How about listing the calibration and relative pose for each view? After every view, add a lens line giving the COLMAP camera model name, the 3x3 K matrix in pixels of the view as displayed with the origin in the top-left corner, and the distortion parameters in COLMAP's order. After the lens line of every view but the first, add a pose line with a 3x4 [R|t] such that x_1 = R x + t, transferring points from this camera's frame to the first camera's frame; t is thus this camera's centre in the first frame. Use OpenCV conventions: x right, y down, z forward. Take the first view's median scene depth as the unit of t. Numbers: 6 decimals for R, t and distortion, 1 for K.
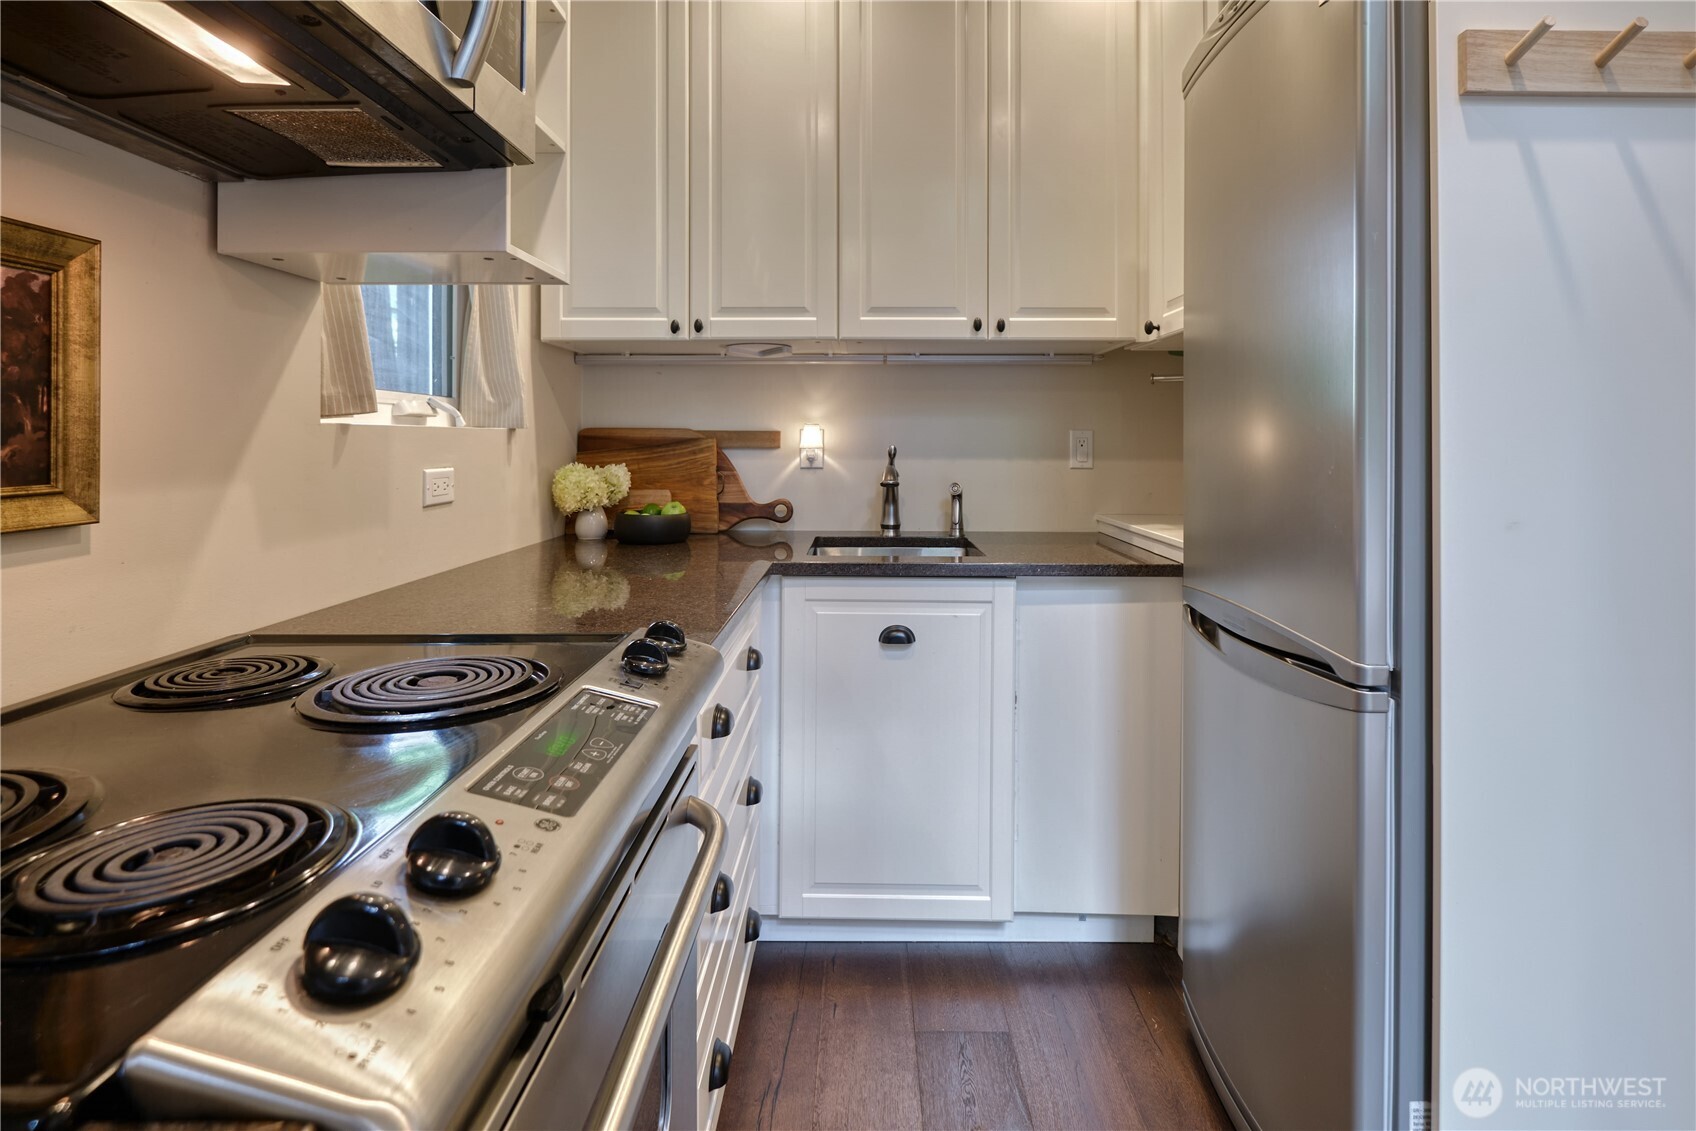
lens RADIAL K [[828.7, 0, 818.0], [0, 828.7, 442.3], [0, 0, 1]] dist [-0.001097, -0.000132]
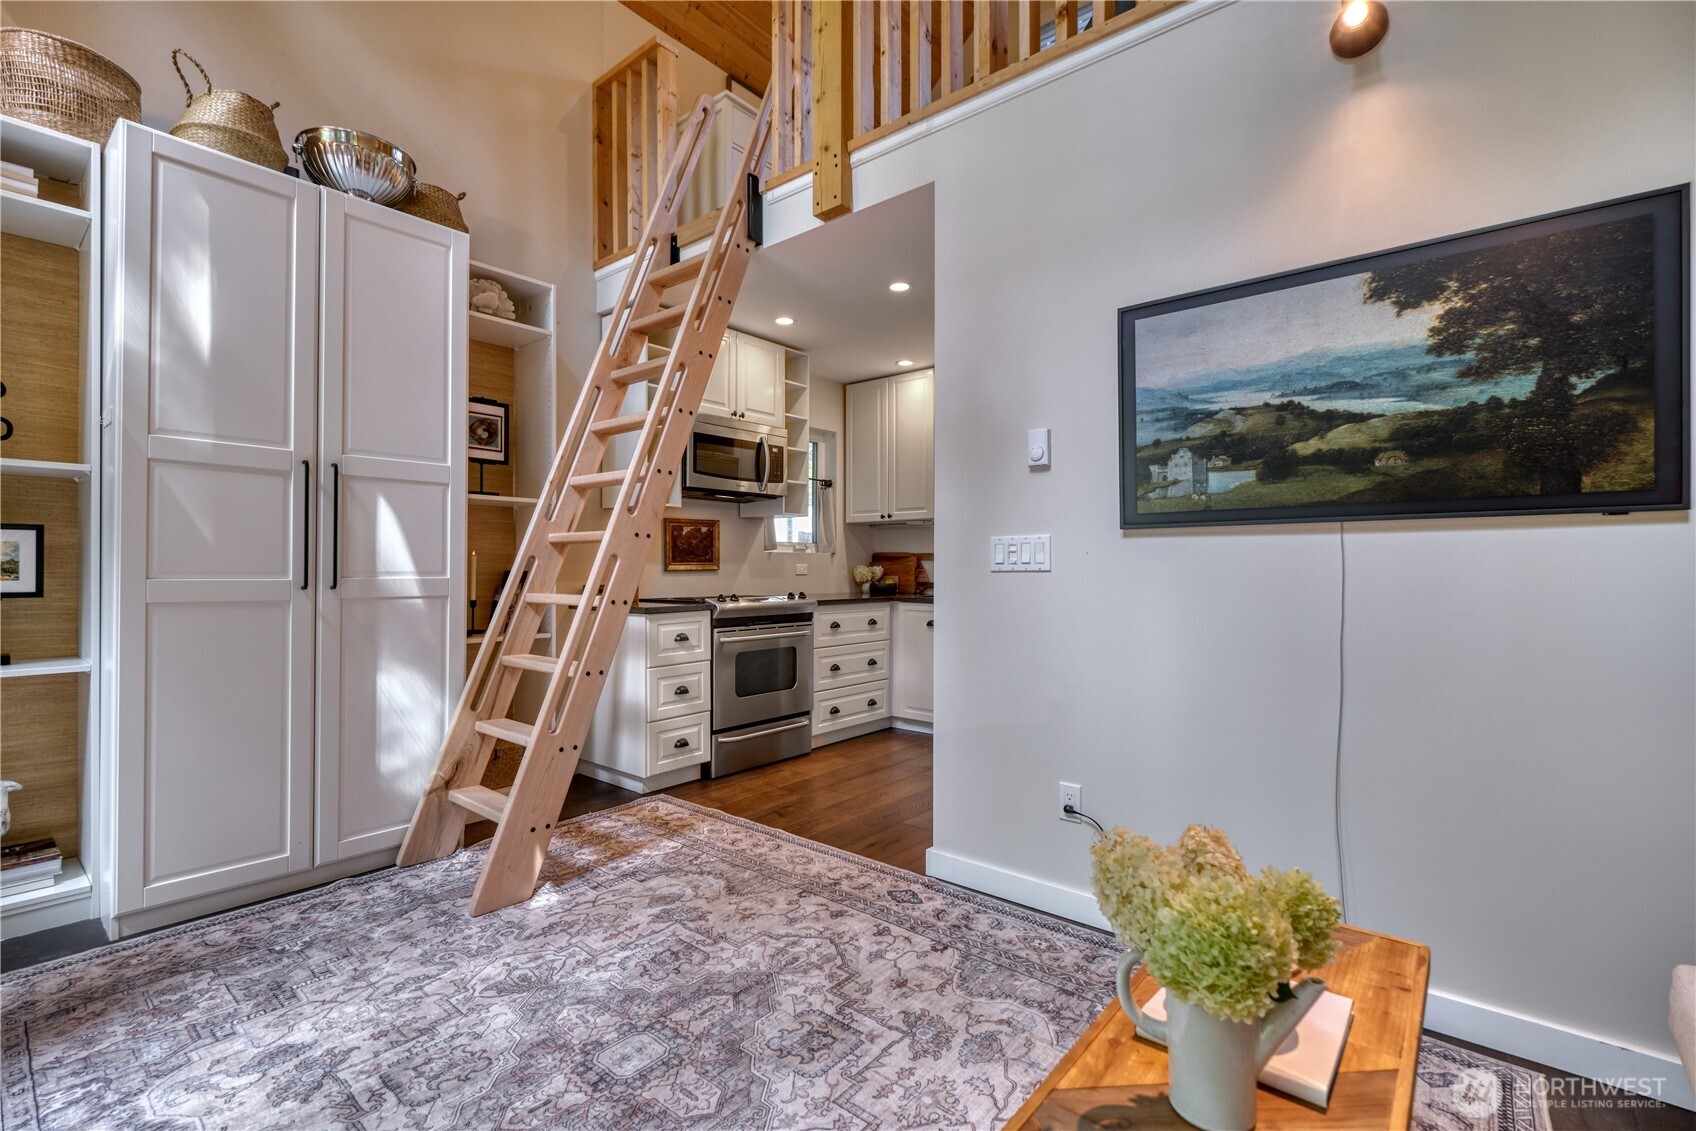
lens RADIAL K [[760.2, 0, 848.0], [0, 760.2, 565.5], [0, 0, 1]] dist [-0.002327, -0.000762]
pose [[0.801741, -0.002380, -0.597667, 1.245875], [-0.000032, 0.999992, -0.004025, 0.037577], [0.597671, 0.003246, 0.801735, -1.121487]]
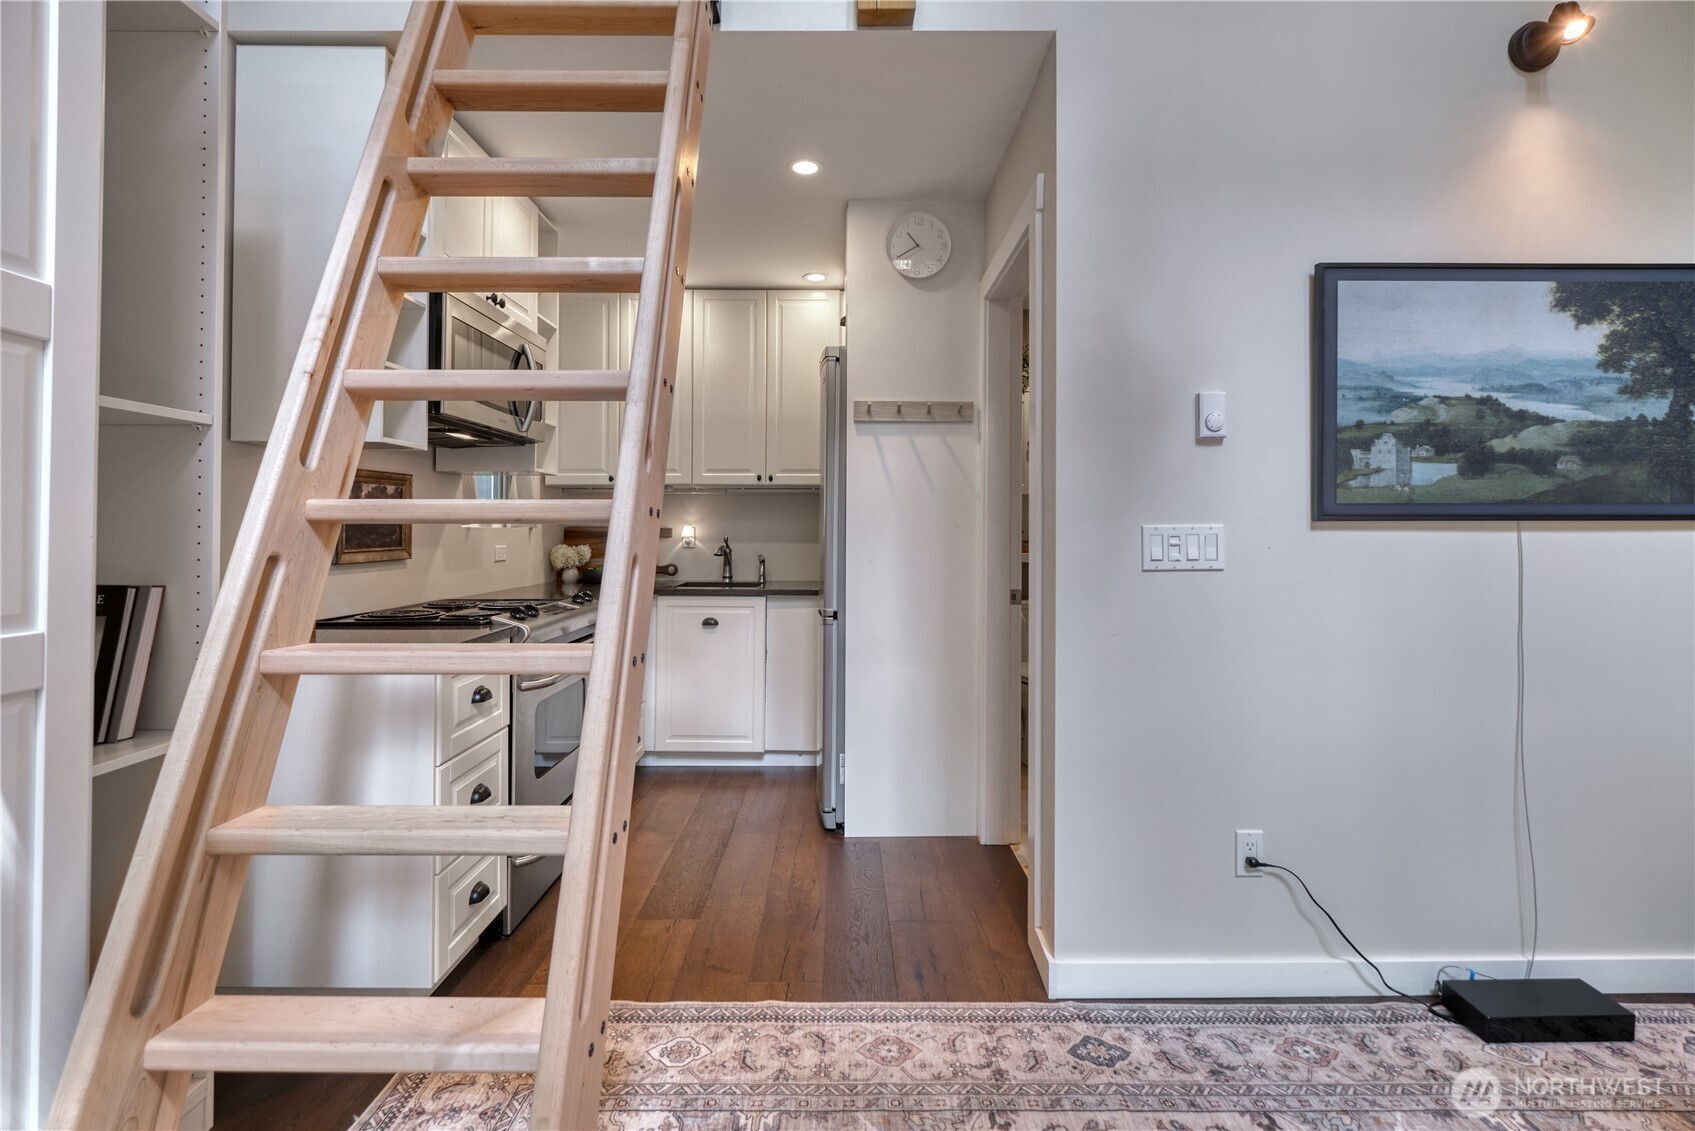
lens RADIAL K [[769.3, 0, 850.6], [0, 769.3, 524.6], [0, 0, 1]] dist [-0.003190, -0.000407]
pose [[0.998225, 0.001138, 0.059545, 0.300999], [-0.000488, 0.999940, -0.010929, -0.002751], [-0.059554, 0.010881, 0.998166, -0.924790]]
